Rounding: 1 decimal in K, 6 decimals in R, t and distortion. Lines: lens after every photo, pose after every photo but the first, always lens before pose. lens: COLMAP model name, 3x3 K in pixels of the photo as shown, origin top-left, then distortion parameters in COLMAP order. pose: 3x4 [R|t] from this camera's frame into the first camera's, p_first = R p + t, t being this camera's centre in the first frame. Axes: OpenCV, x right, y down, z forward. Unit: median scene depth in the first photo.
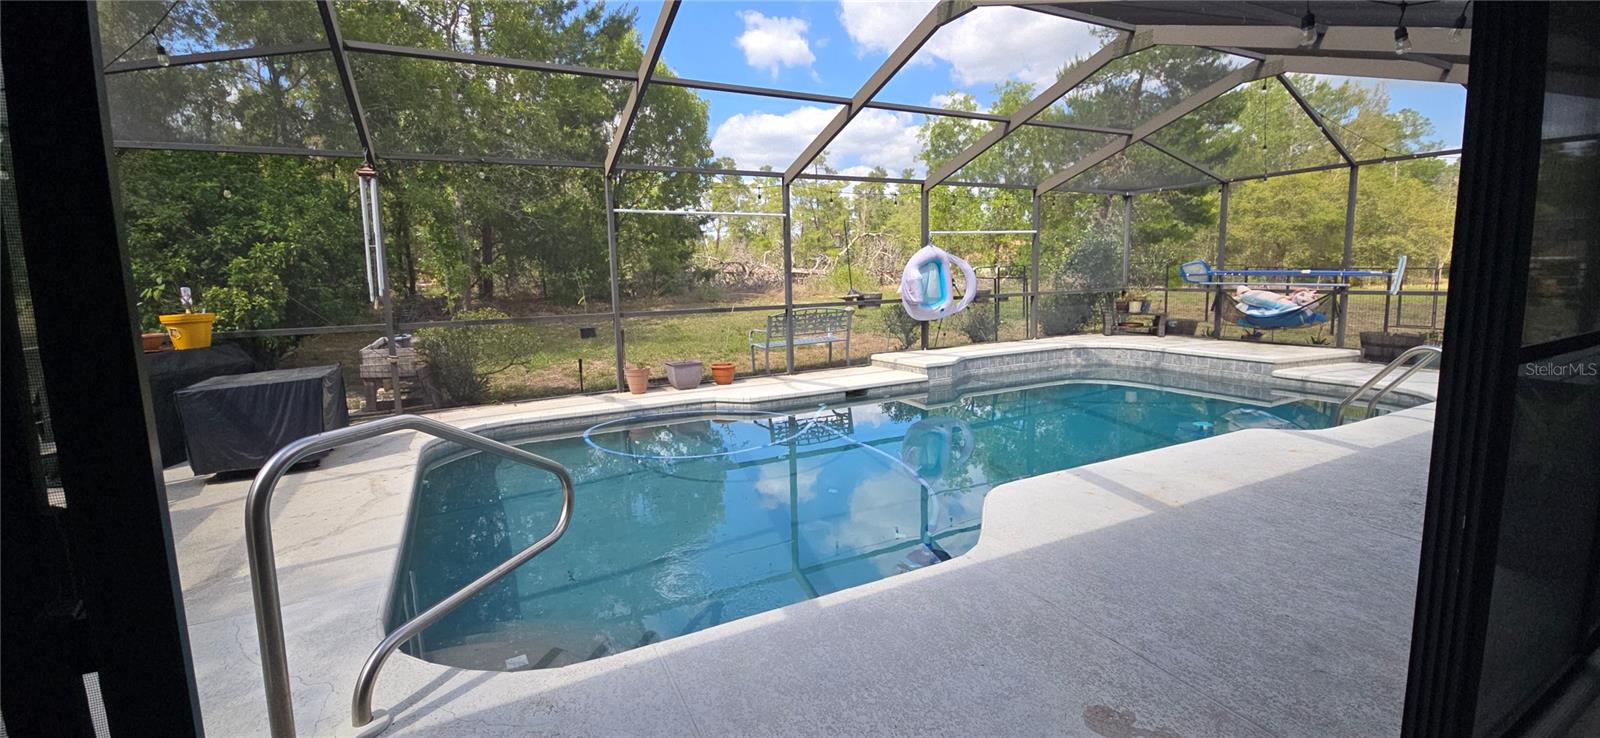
lens RADIAL K [[657.4, 0, 795.5], [0, 657.4, 356.9], [0, 0, 1]] dist [0.005787, -0.000835]
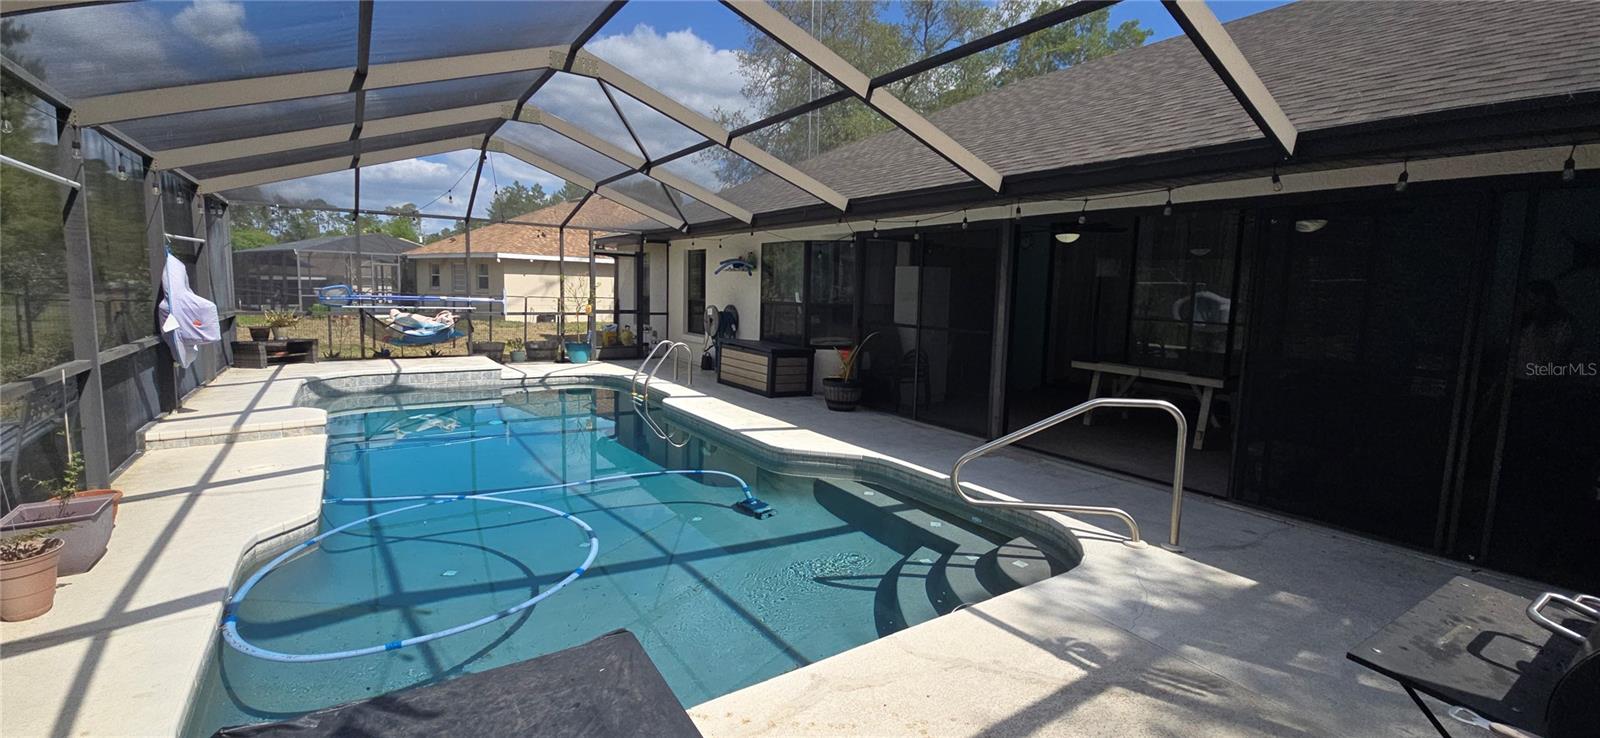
lens RADIAL K [[657.4, 0, 795.9], [0, 657.4, 360.5], [0, 0, 1]] dist [0.005787, -0.000835]
pose [[-0.119585, -0.092227, 0.988531, -0.550039], [0.104460, 0.988981, 0.104906, -0.071880], [-0.987313, 0.115807, -0.108633, 0.482540]]
